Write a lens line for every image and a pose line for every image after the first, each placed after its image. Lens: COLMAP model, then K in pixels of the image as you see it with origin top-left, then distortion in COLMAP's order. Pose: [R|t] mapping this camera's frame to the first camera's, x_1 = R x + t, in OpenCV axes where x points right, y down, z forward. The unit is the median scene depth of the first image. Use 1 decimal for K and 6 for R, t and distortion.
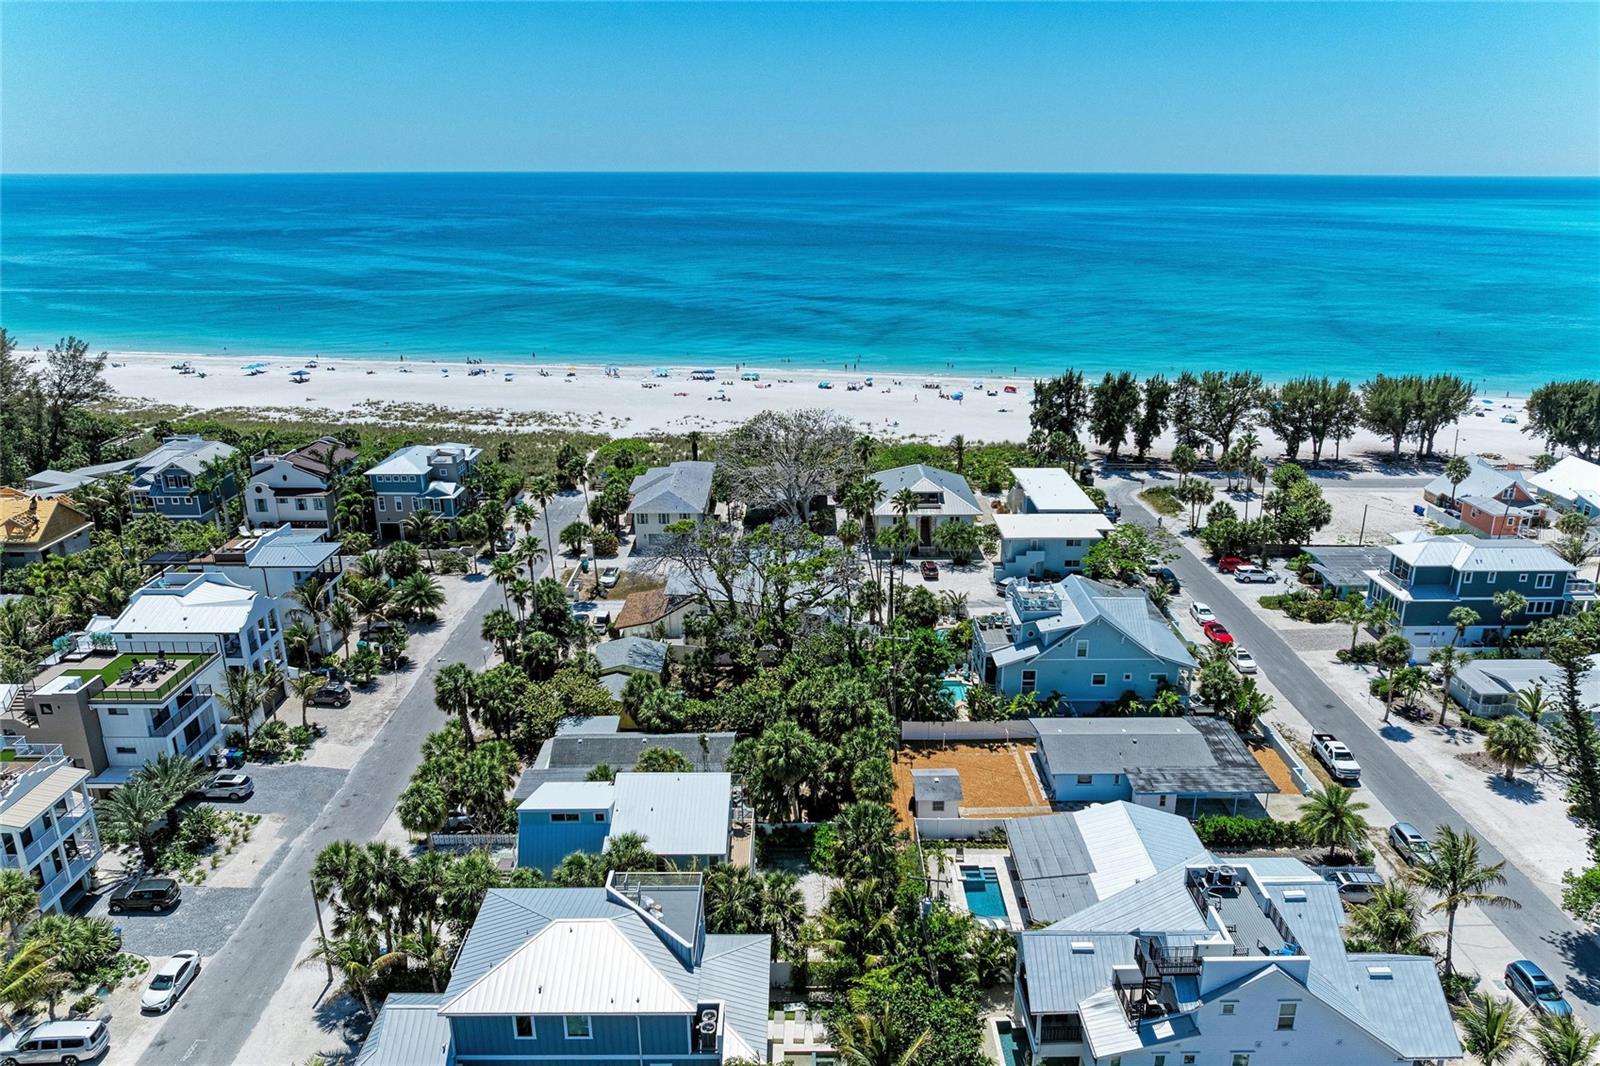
lens RADIAL K [[1107.9, 0, 807.8], [0, 1107.9, 535.6], [0, 0, 1]] dist [-0.041214, 0.001684]
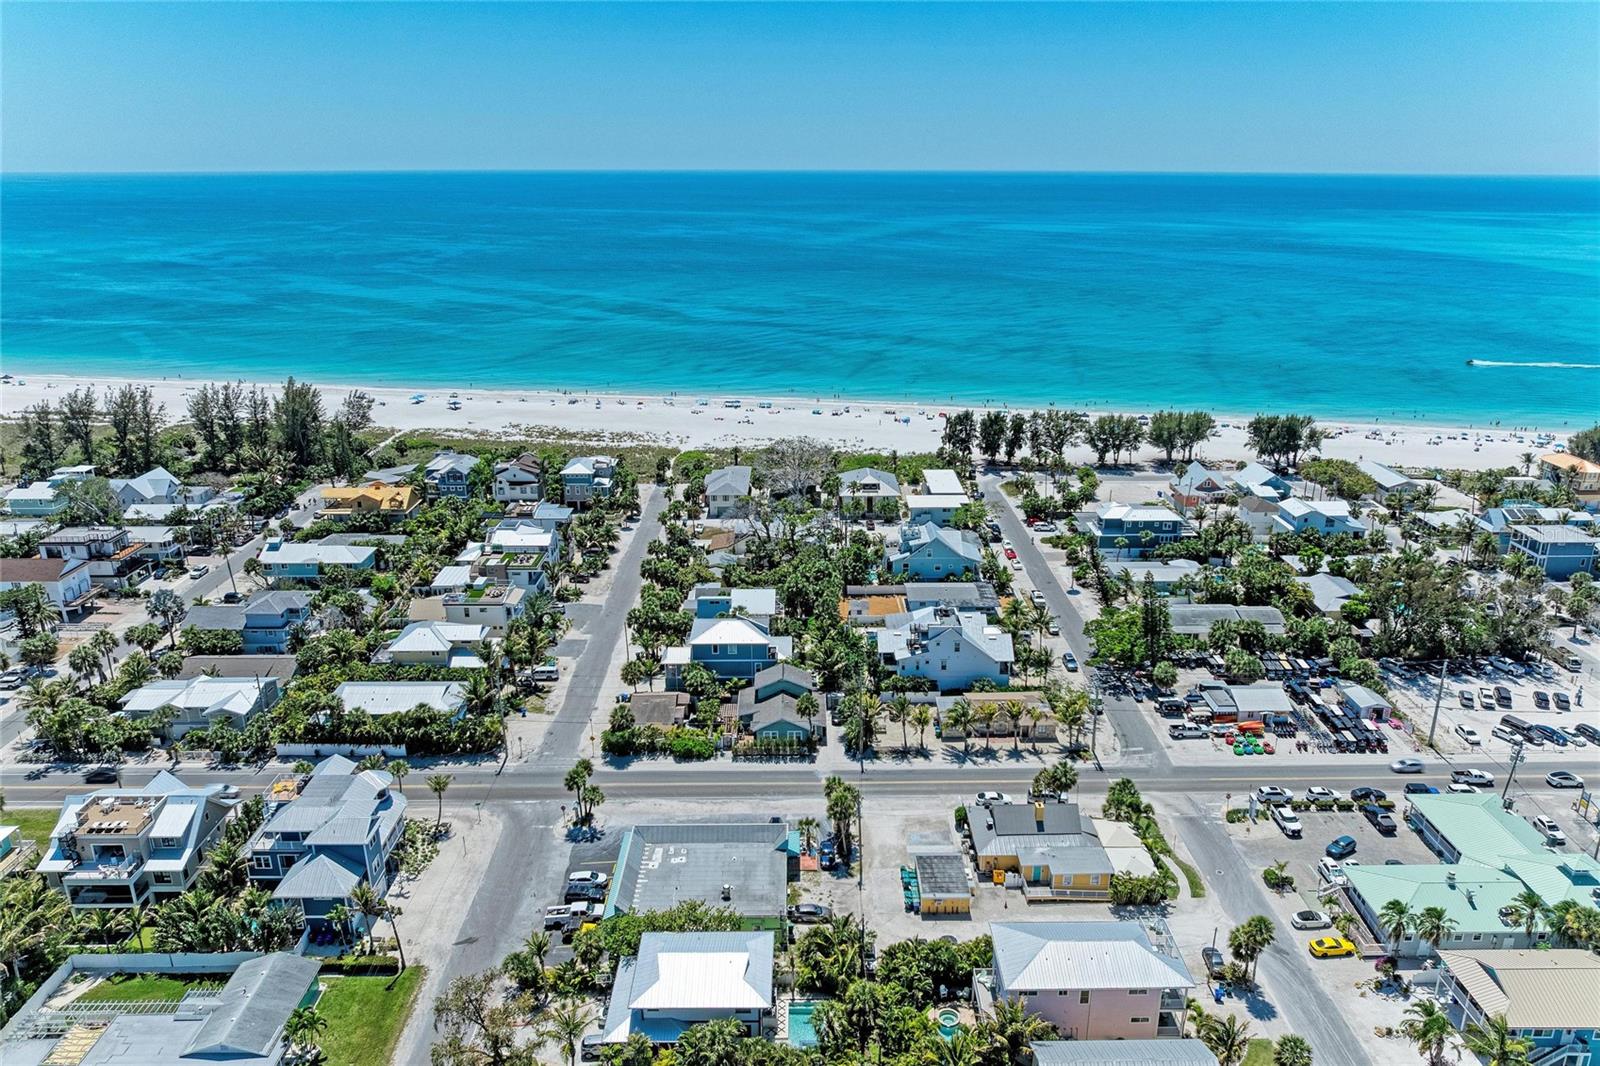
lens RADIAL K [[1107.9, 0, 794.1], [0, 1107.9, 531.7], [0, 0, 1]] dist [-0.041214, 0.001684]
pose [[0.999952, -0.000564, -0.009804, -0.000023], [0.000564, 1.000000, -0.000065, 0.040797], [0.009804, 0.000059, 0.999952, -0.831266]]
